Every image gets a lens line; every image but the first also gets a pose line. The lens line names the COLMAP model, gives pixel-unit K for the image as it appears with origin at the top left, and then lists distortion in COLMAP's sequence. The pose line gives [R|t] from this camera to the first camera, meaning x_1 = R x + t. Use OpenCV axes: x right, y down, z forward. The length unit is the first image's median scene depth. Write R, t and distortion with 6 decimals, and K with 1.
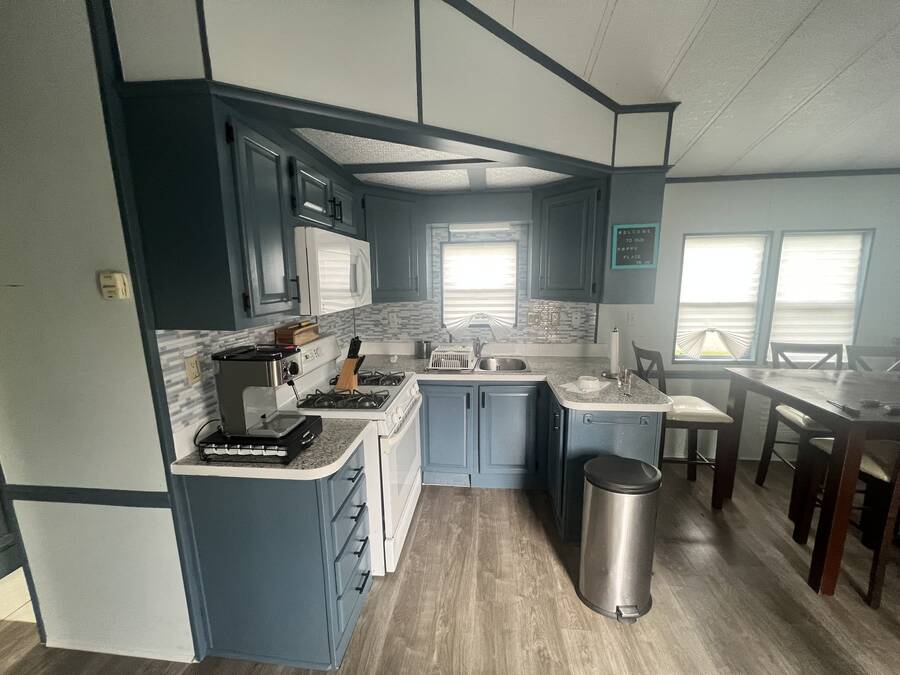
lens RADIAL K [[361.8, 0, 450.0], [0, 361.8, 337.5], [0, 0, 1]] dist [-0.002266, -0.000084]
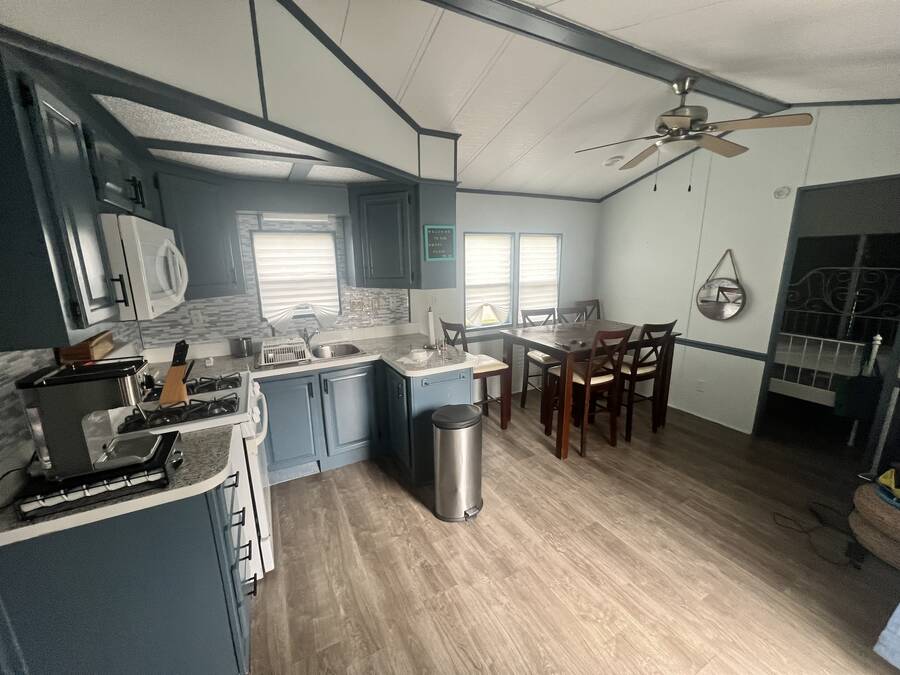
lens RADIAL K [[361.8, 0, 450.0], [0, 361.8, 337.5], [0, 0, 1]] dist [-0.002266, -0.000084]
pose [[0.832359, -0.118430, 0.541437, -0.174101], [0.095532, 0.992939, 0.070326, -0.007880], [-0.545942, -0.006812, 0.837795, -0.079301]]
